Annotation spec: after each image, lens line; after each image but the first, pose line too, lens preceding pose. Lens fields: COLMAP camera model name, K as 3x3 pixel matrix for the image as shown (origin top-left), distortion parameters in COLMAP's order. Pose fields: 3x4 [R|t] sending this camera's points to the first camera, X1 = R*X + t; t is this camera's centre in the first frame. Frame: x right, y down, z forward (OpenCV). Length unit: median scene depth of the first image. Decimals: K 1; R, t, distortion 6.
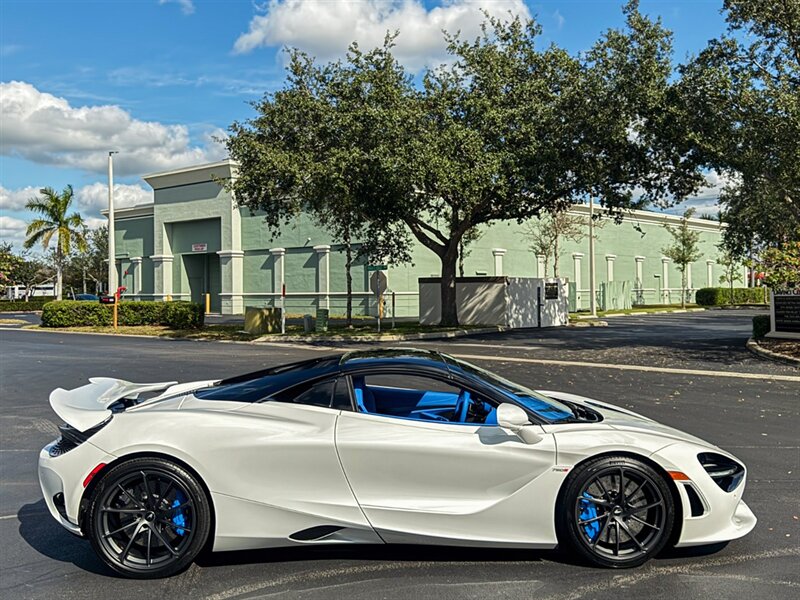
lens RADIAL K [[987.2, 0, 397.6], [0, 987.2, 243.0], [0, 0, 1]] dist [0.286819, -1.053718]
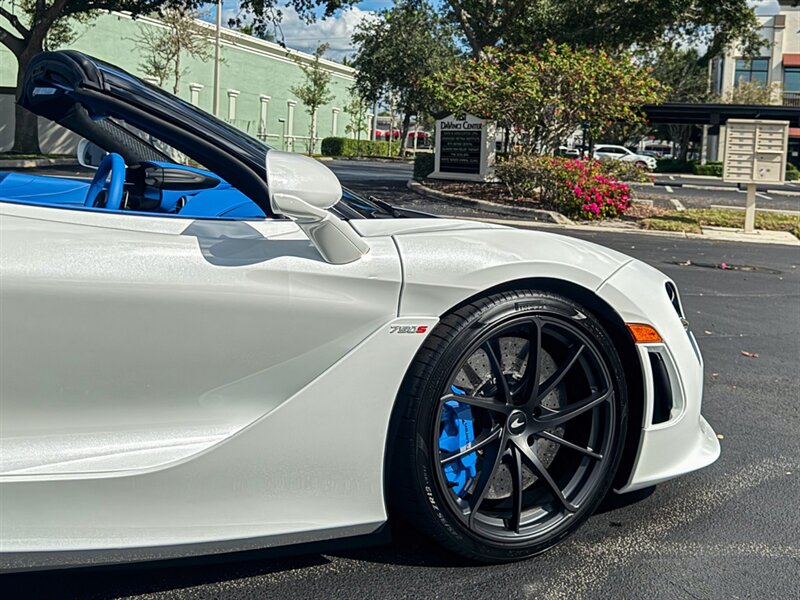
lens RADIAL K [[1029.0, 0, 451.8], [0, 1029.0, 191.4], [0, 0, 1]] dist [0.191827, -0.452020]
pose [[0.901004, 0.024257, 0.433132, 0.001873], [-0.058882, 0.996034, 0.066704, 0.041438], [-0.429796, -0.085604, 0.898859, 0.181900]]
